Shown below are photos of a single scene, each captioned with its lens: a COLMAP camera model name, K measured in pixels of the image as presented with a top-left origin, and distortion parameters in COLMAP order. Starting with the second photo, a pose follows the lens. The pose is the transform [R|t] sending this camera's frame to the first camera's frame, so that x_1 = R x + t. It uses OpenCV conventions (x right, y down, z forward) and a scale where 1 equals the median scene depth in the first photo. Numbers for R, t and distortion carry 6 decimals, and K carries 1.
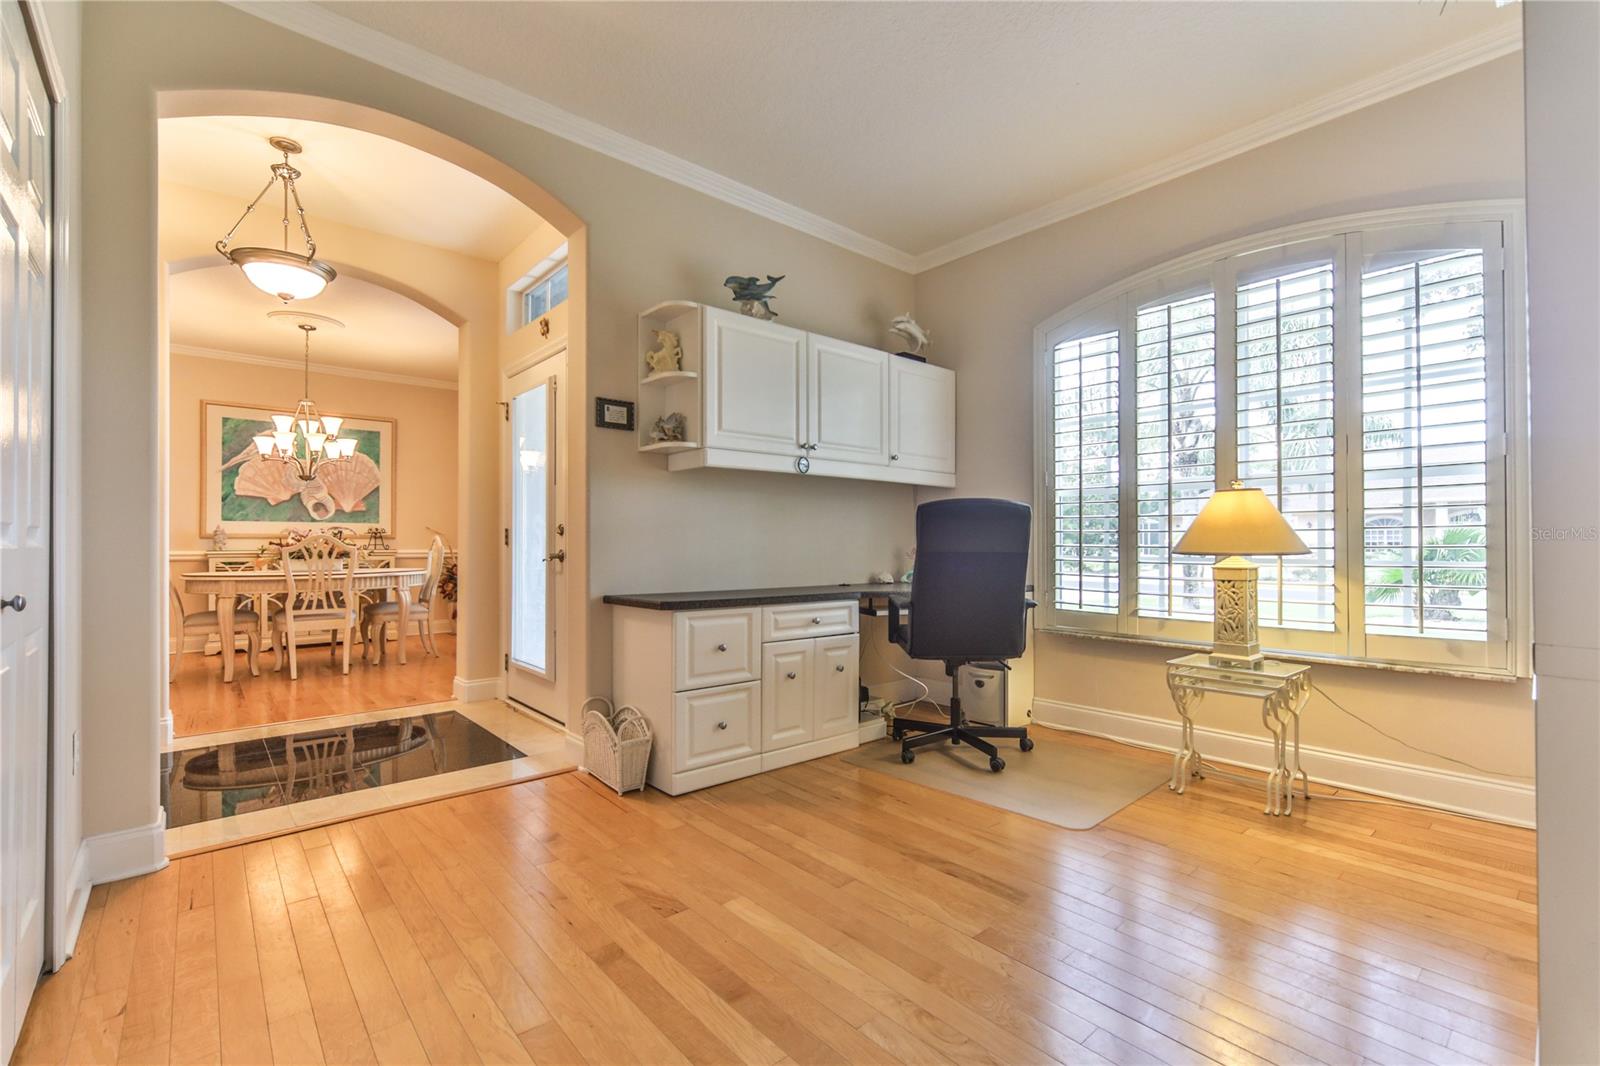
lens RADIAL K [[698.2, 0, 799.4], [0, 698.2, 534.8], [0, 0, 1]] dist [-0.000766, -0.000098]
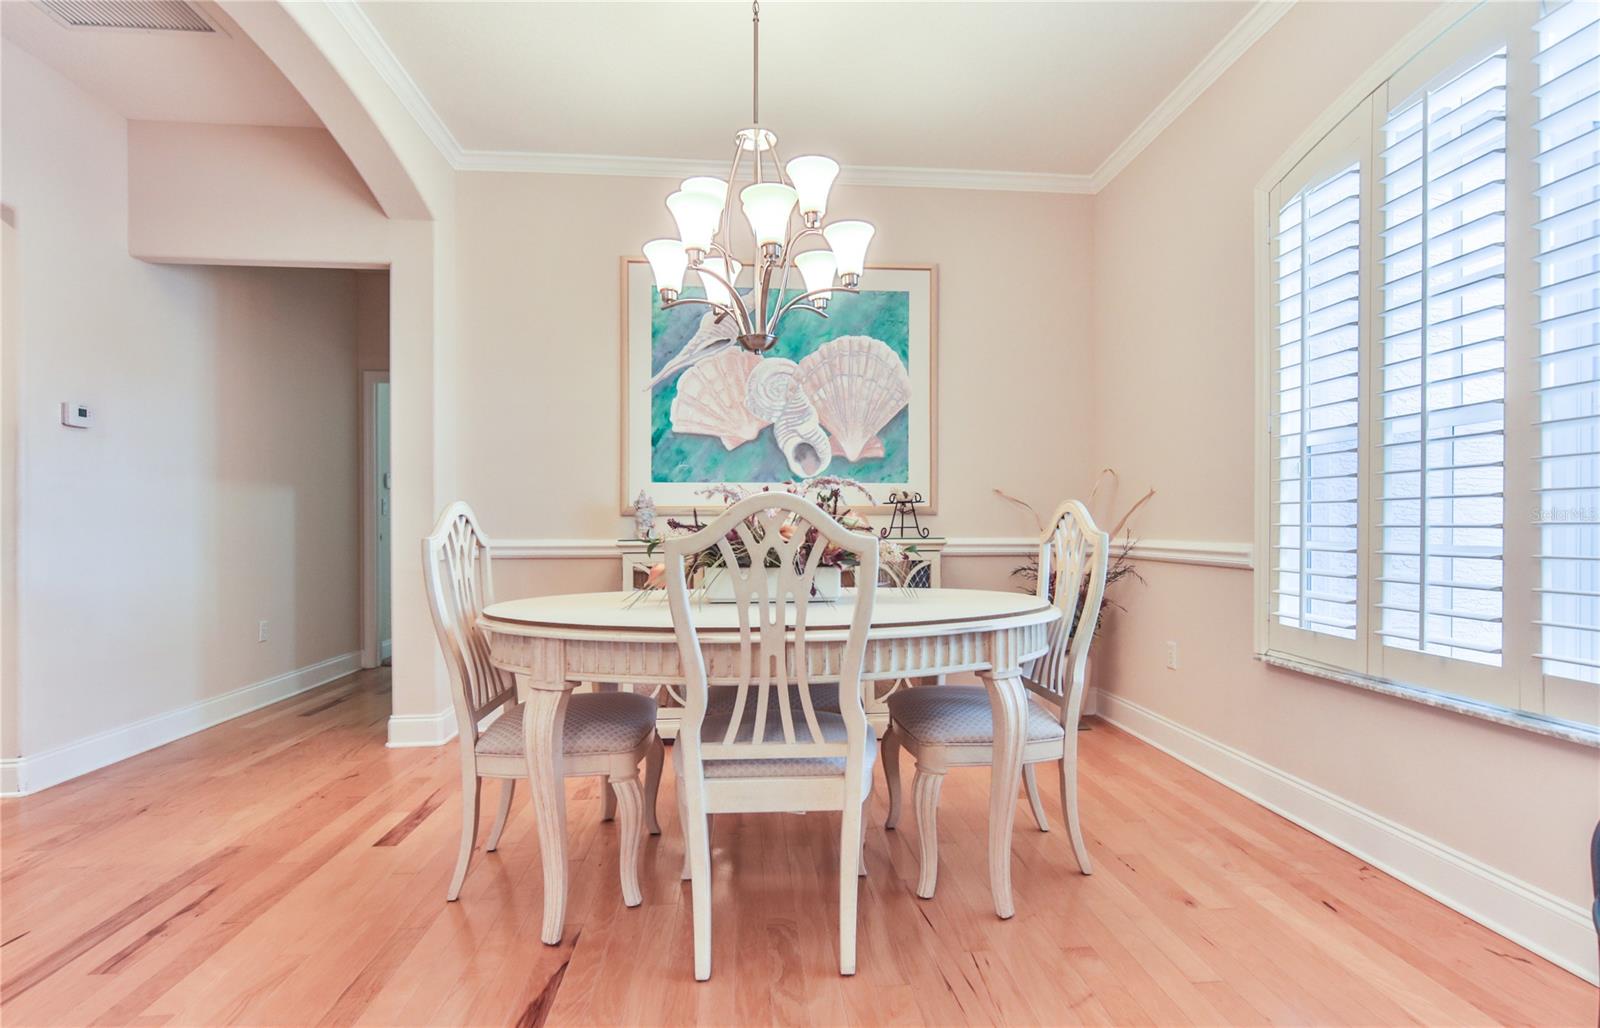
lens RADIAL K [[763.2, 0, 820.0], [0, 763.2, 531.7], [0, 0, 1]] dist [-0.002799, -0.000251]
pose [[0.812055, 0.002827, -0.583574, -0.382211], [0.009871, 0.999779, 0.018580, 0.007574], [0.583498, -0.020848, 0.811847, 0.595667]]
